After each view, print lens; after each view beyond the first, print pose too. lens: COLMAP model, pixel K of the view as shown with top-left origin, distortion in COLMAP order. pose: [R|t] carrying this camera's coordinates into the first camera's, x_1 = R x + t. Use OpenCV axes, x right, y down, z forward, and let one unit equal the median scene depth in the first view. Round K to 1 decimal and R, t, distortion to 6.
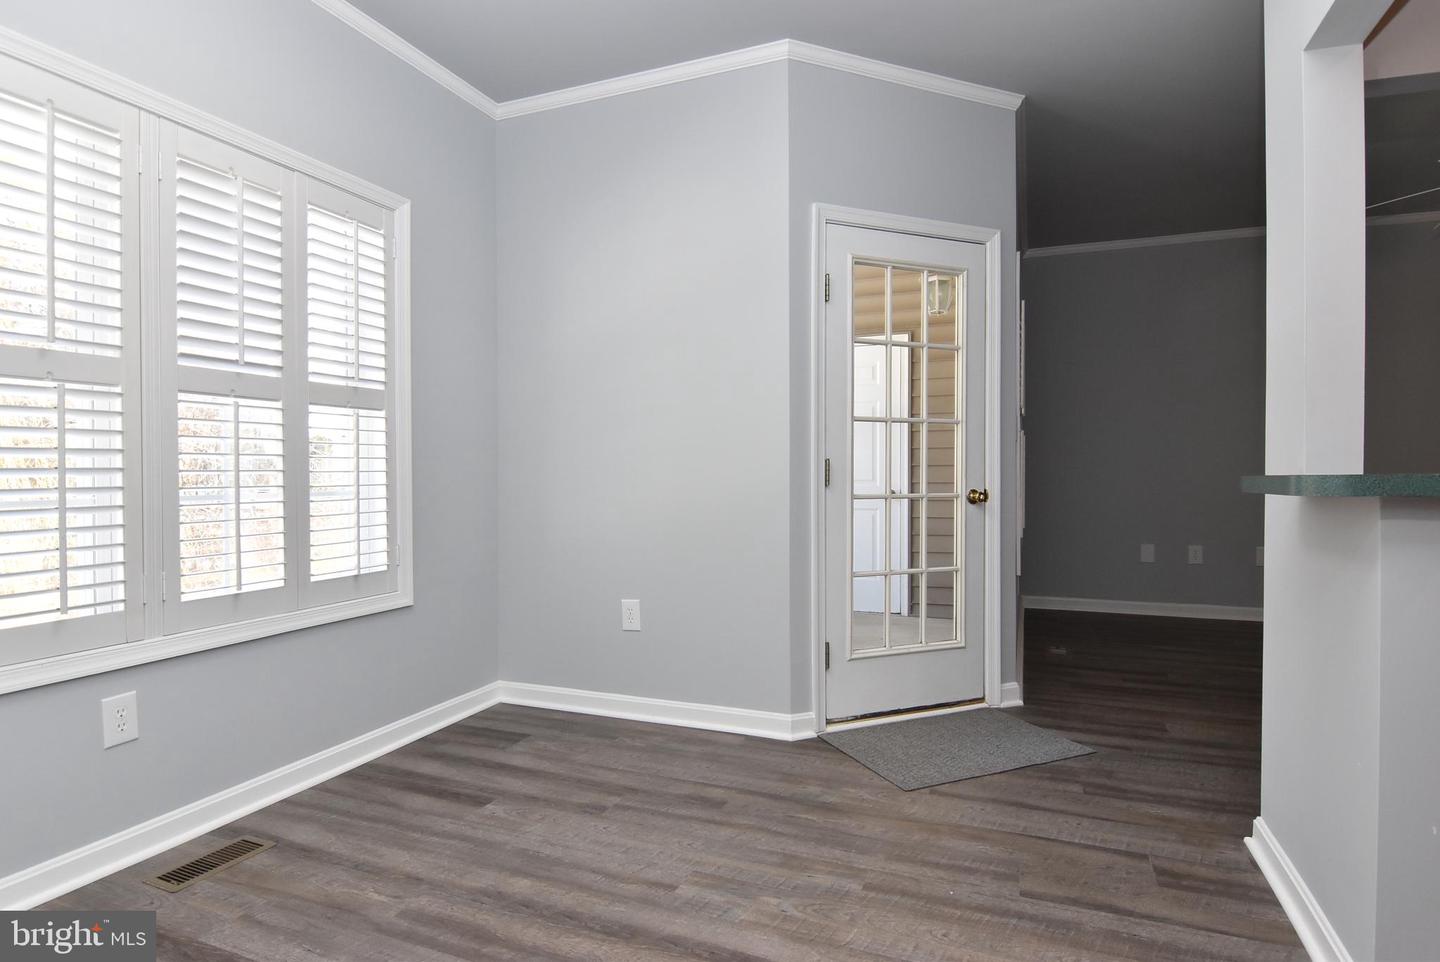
lens RADIAL K [[766.0, 0, 724.6], [0, 766.0, 480.5], [0, 0, 1]] dist [0.003572, -0.019235]
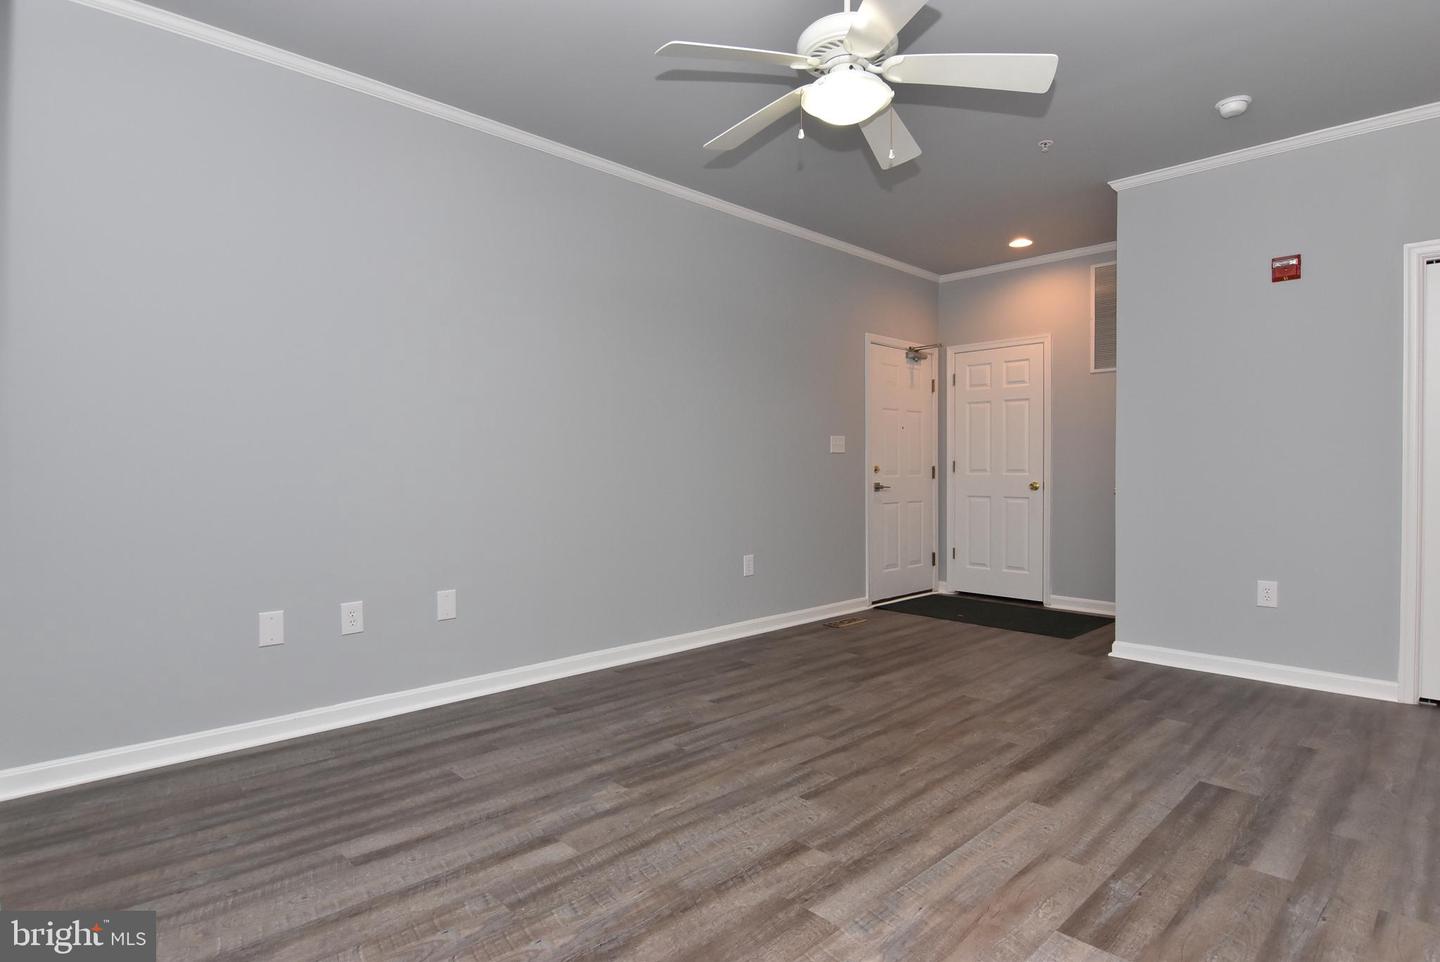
lens RADIAL K [[766.0, 0, 724.6], [0, 766.0, 480.5], [0, 0, 1]] dist [0.003572, -0.019235]
pose [[0.401201, -0.011499, 0.915918, 0.424106], [0.012116, 0.999900, 0.007247, -0.020646], [-0.915910, 0.008190, 0.401301, 1.115043]]
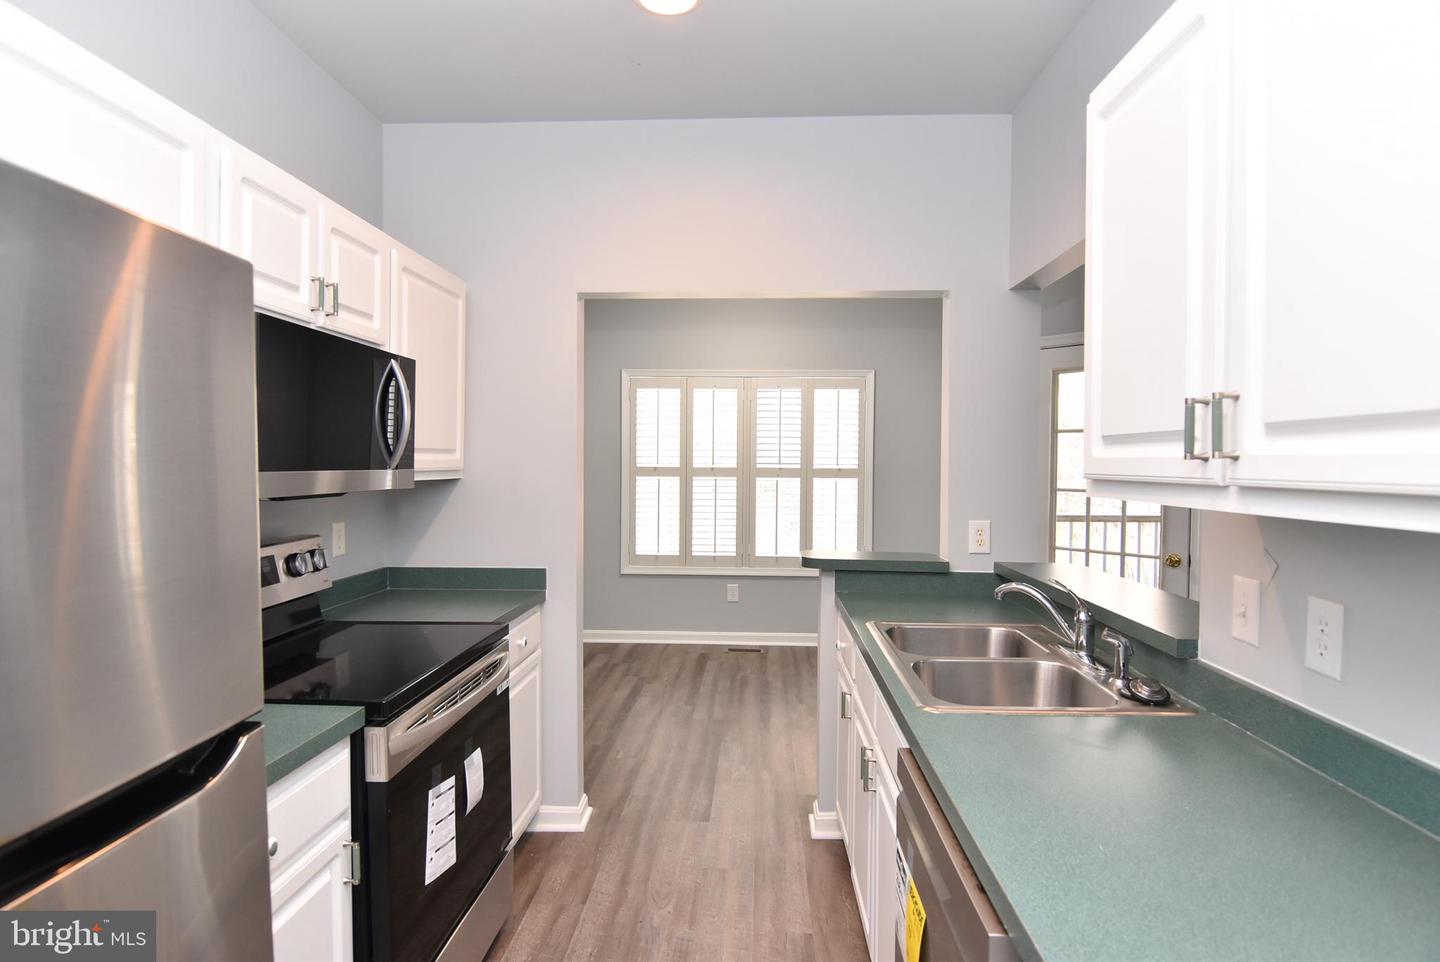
lens RADIAL K [[766.0, 0, 724.6], [0, 766.0, 480.5], [0, 0, 1]] dist [0.003572, -0.019235]
pose [[0.328101, 0.027708, -0.944236, 1.608676], [-0.023472, 0.999500, 0.021173, -0.144912], [0.944351, 0.015216, 0.328587, 0.011439]]
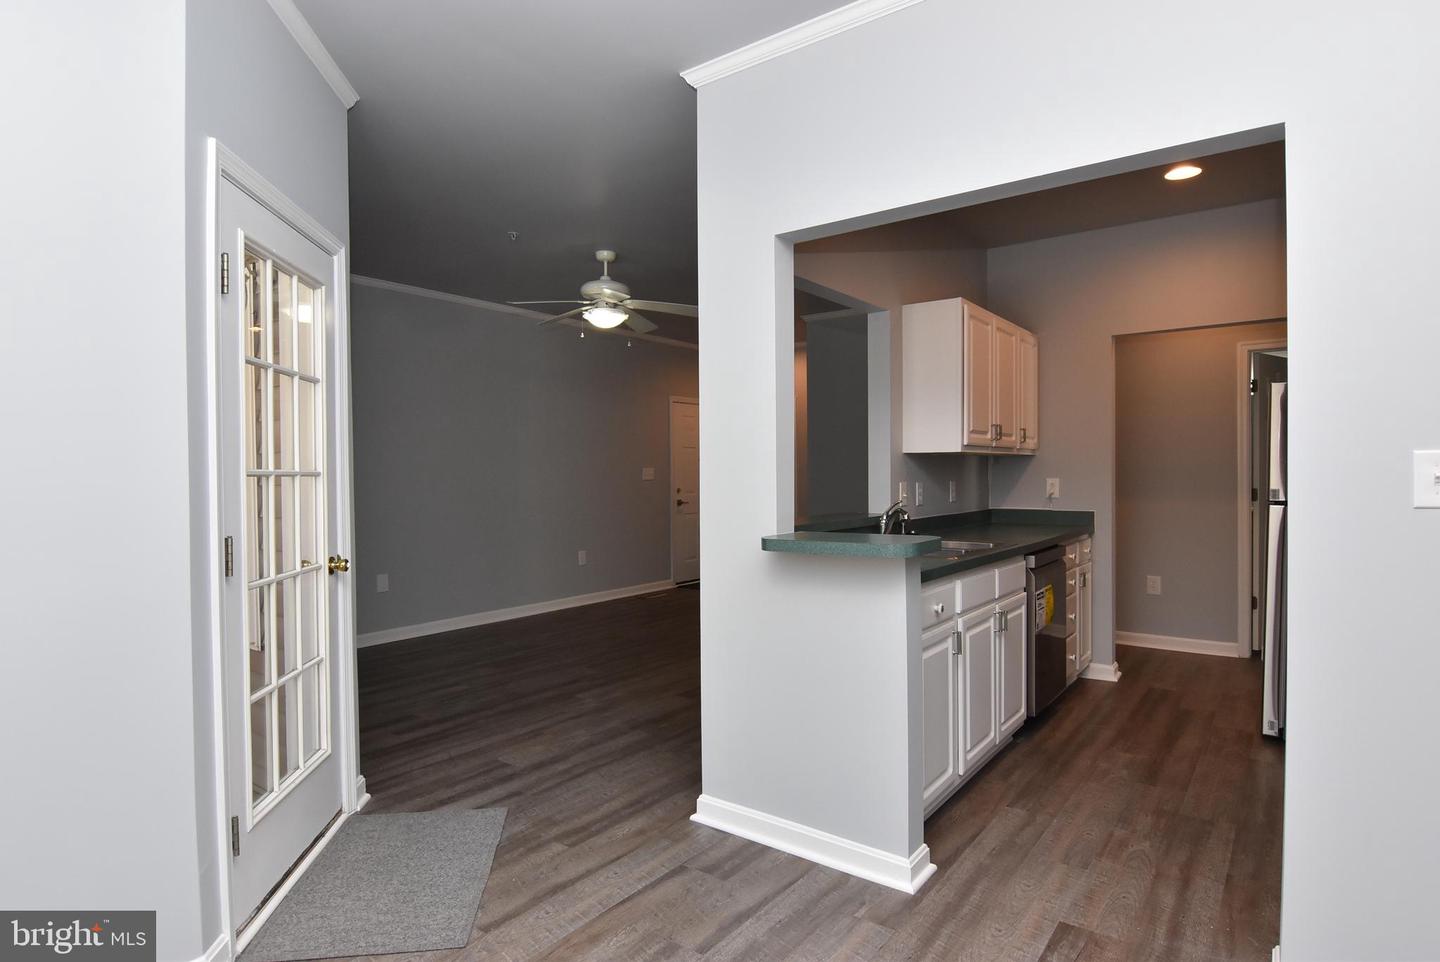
lens RADIAL K [[766.0, 0, 724.6], [0, 766.0, 480.5], [0, 0, 1]] dist [0.003572, -0.019235]
pose [[0.259500, -0.008701, 0.965704, -0.478003], [0.020676, 0.999780, 0.003452, -0.086321], [-0.965522, 0.019071, 0.259623, 0.533706]]
